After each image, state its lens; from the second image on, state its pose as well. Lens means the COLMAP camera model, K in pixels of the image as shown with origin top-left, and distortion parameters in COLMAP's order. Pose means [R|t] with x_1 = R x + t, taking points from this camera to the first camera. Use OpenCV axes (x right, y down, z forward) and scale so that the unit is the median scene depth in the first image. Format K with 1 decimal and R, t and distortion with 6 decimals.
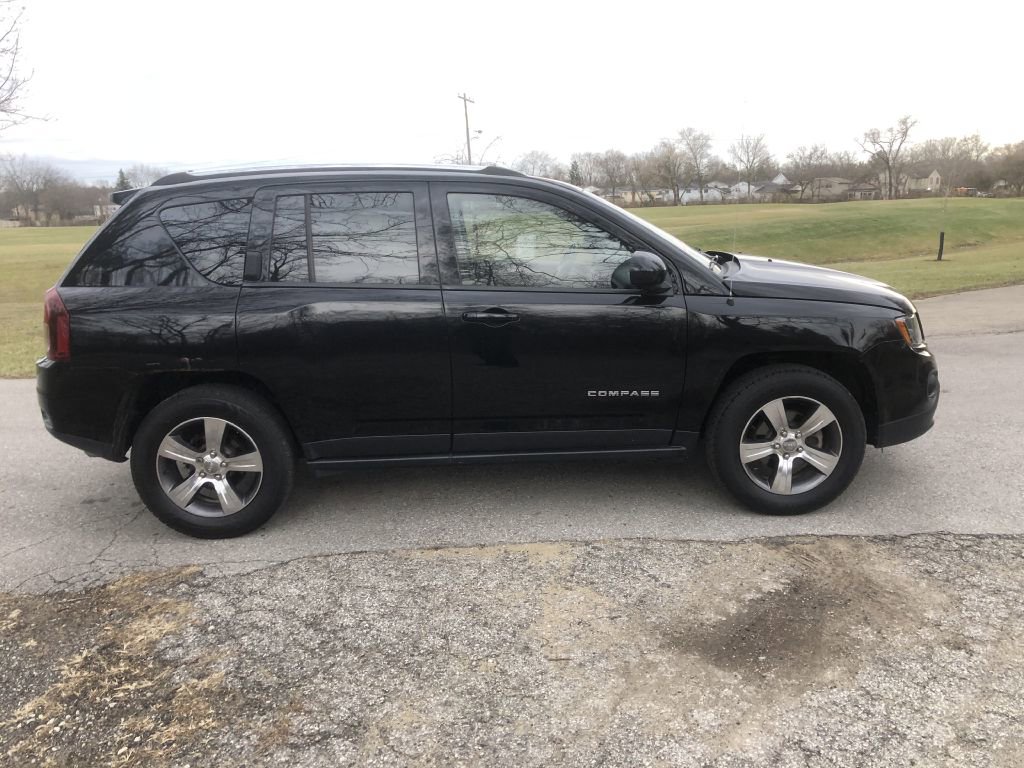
lens RADIAL K [[839.7, 0, 512.0], [0, 839.7, 384.0], [0, 0, 1]] dist [0.015523, -0.000801]
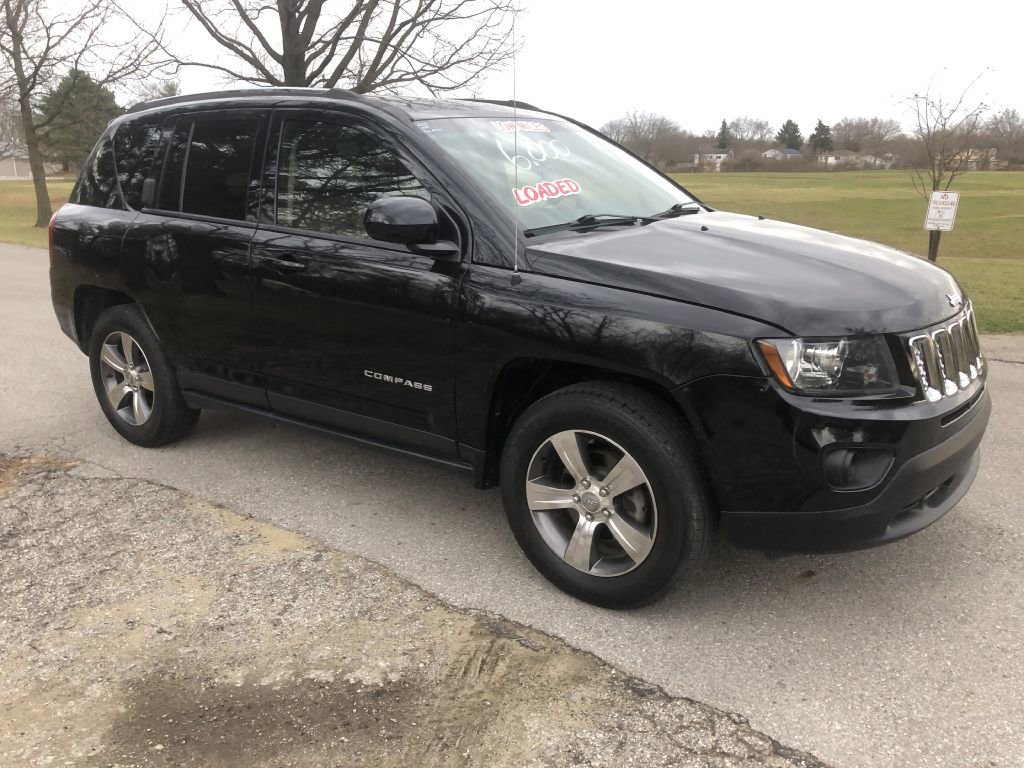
lens RADIAL K [[839.7, 0, 512.0], [0, 839.7, 384.0], [0, 0, 1]] dist [0.015523, -0.000801]
pose [[0.783680, 0.184129, -0.593247, 0.672362], [-0.151307, 0.982875, 0.105183, -0.083151], [0.602455, 0.007333, 0.798119, 0.430003]]
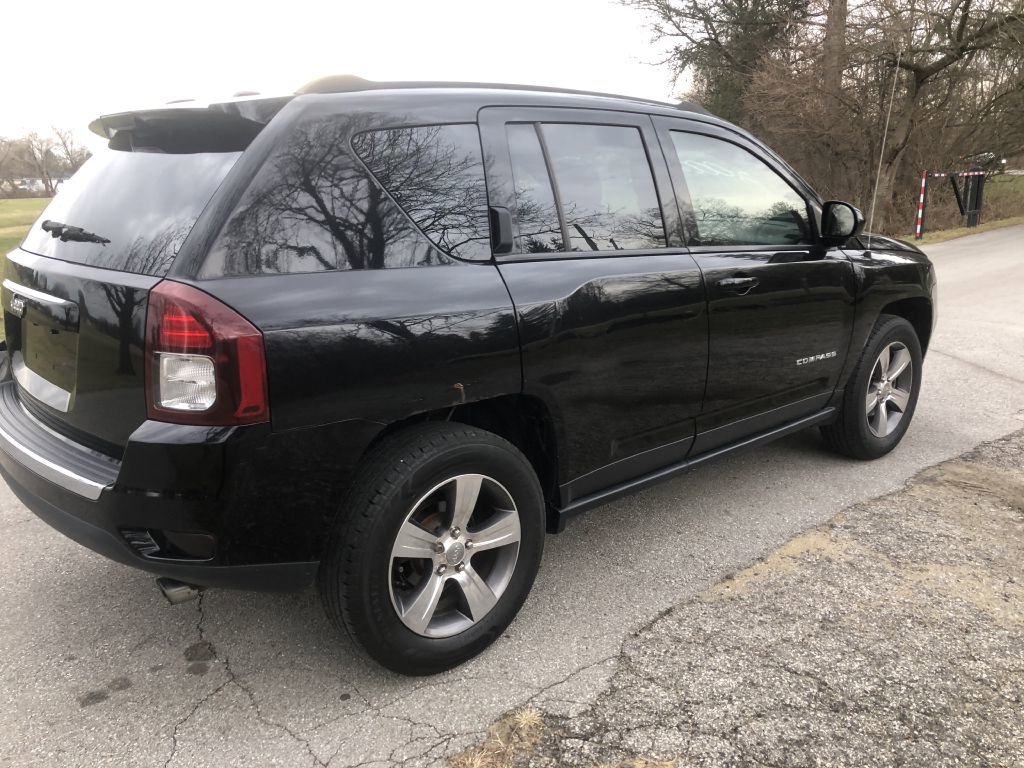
lens RADIAL K [[839.7, 0, 512.0], [0, 839.7, 384.0], [0, 0, 1]] dist [0.015523, -0.000801]
pose [[0.765781, -0.137813, 0.628162, -0.700221], [0.133004, 0.989590, 0.054964, -0.055266], [-0.629197, 0.041458, 0.776139, 0.483001]]
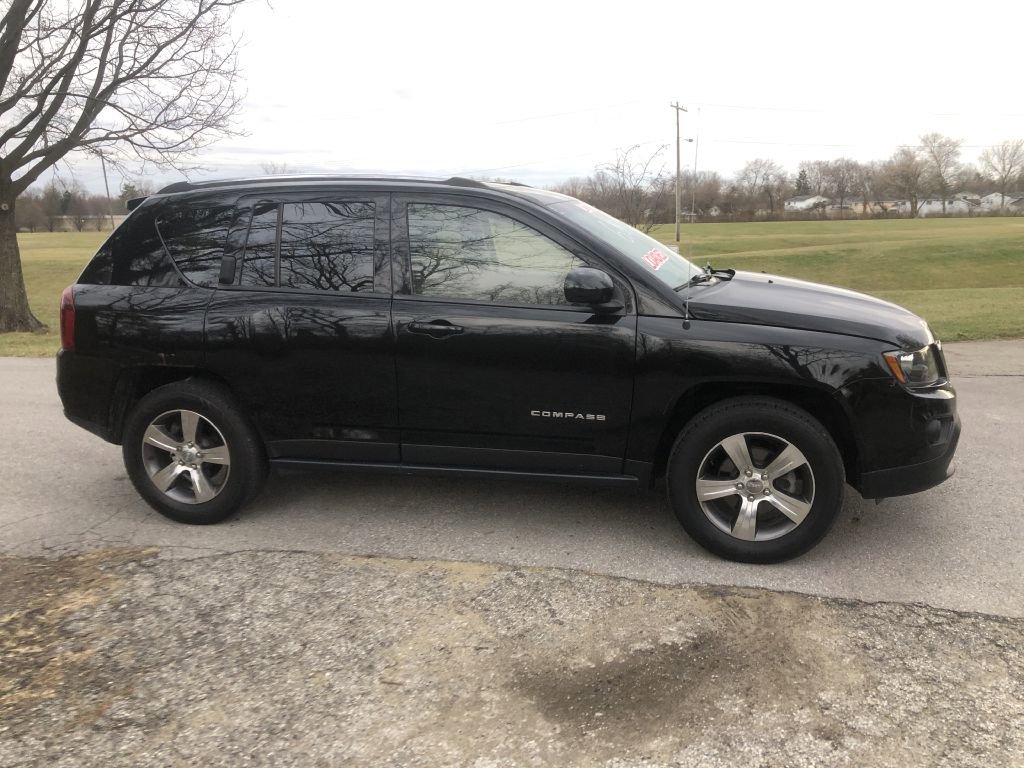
lens RADIAL K [[841.5, 0, 514.1], [0, 841.5, 381.3], [0, 0, 1]] dist [0.014594, 0.008159]
pose [[0.968408, 0.062333, -0.241455, 0.295974], [-0.065566, 0.997834, -0.005370, -0.018146], [0.240598, 0.021032, 0.970397, 0.057735]]
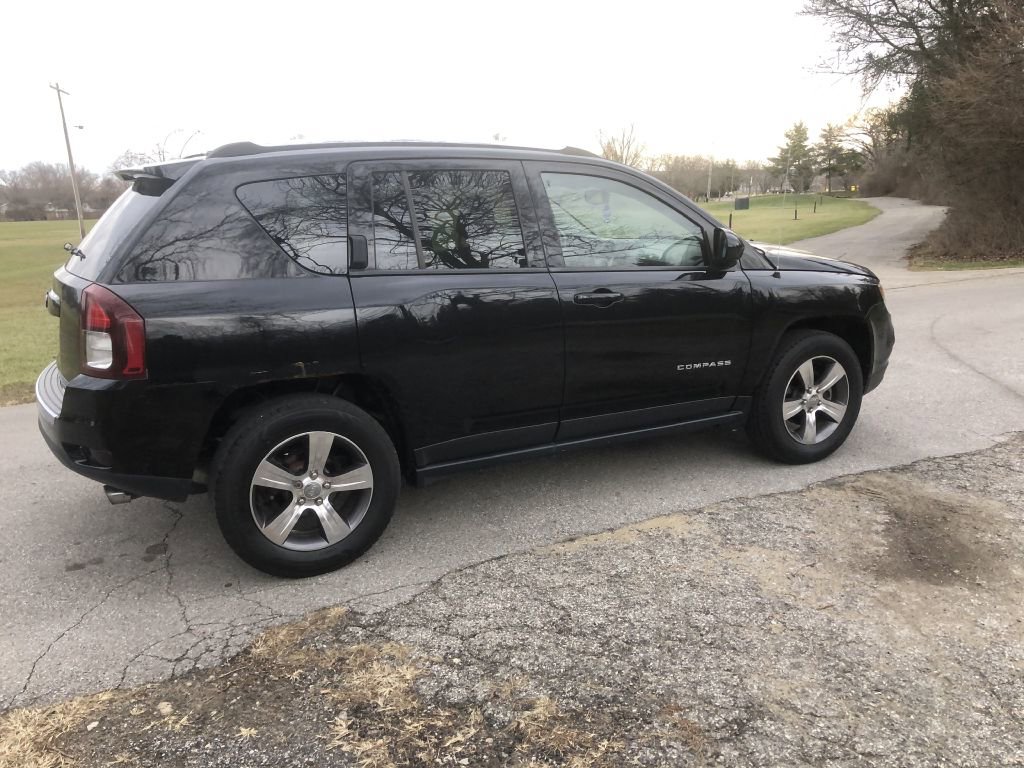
lens RADIAL K [[839.7, 0, 508.7], [0, 839.7, 376.6], [0, 0, 1]] dist [0.009062, 0.008353]
pose [[0.901866, -0.084133, 0.423744, -0.528462], [0.090563, 0.995878, 0.004980, -0.001950], [-0.422417, 0.033884, 0.905768, 0.146034]]
